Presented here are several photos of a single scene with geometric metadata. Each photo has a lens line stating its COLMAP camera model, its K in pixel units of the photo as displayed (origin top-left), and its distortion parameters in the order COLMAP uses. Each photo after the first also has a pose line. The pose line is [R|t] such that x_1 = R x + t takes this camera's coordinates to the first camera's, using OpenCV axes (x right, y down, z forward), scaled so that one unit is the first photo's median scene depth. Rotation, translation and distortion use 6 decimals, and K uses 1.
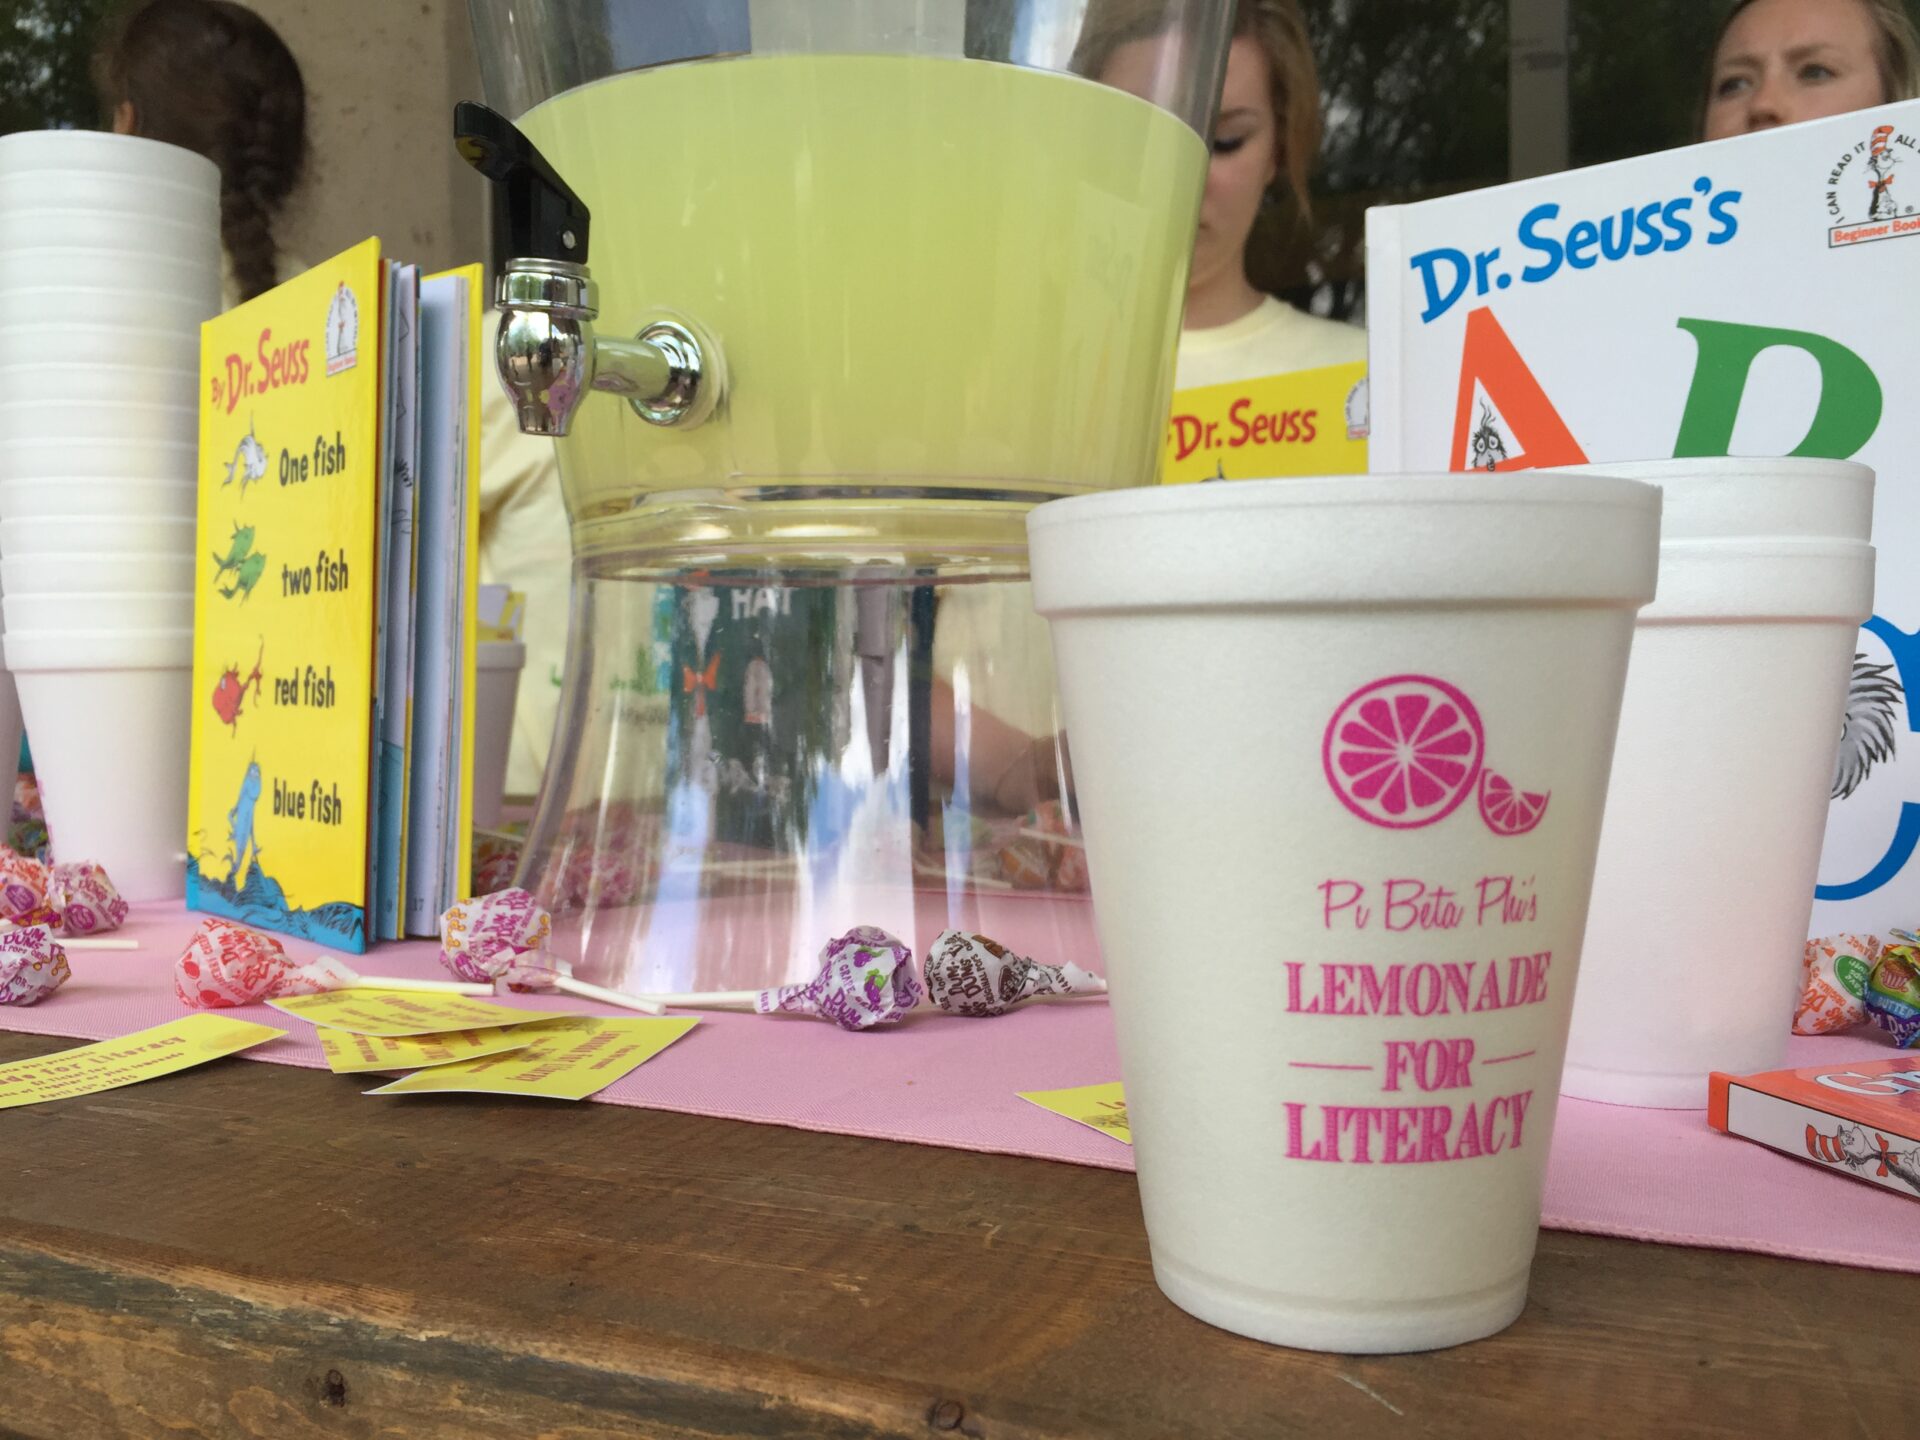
lens RADIAL K [[1626.6, 0, 955.1], [0, 1626.6, 726.3], [0, 0, 1]] dist [0.016900, -0.037031]
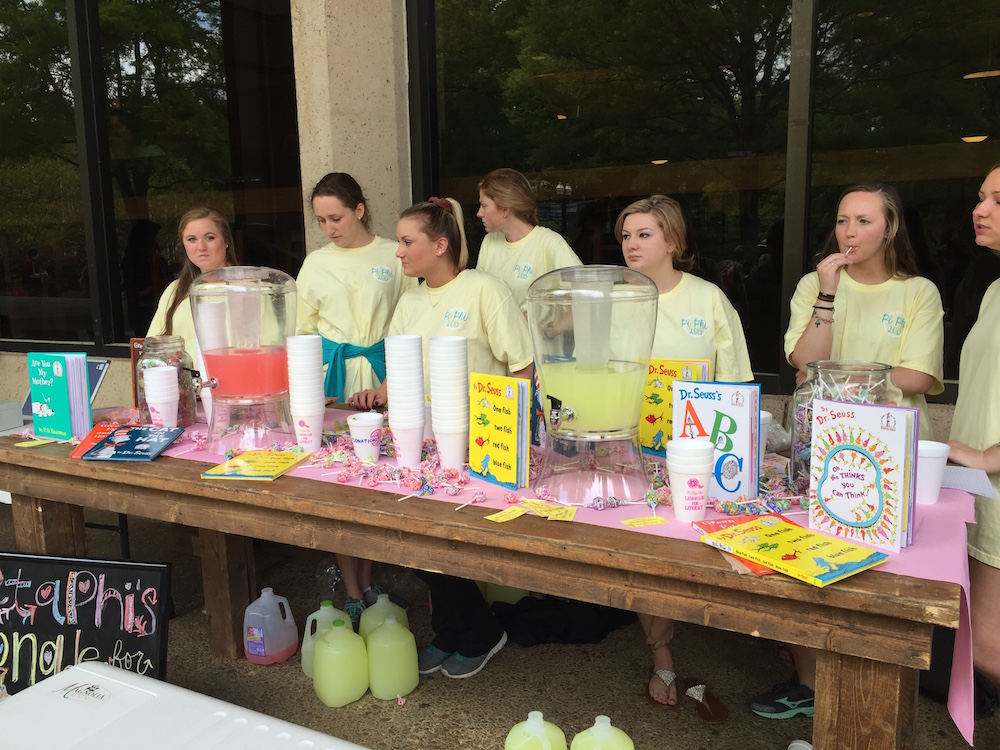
lens RADIAL K [[847.2, 0, 500.9], [0, 847.2, 373.4], [0, 0, 1]] dist [0.016900, -0.037031]
pose [[0.997425, 0.001088, -0.071711, -0.196422], [0.008561, 0.990930, 0.134104, -0.852637], [0.071206, -0.134373, 0.988369, -2.506541]]
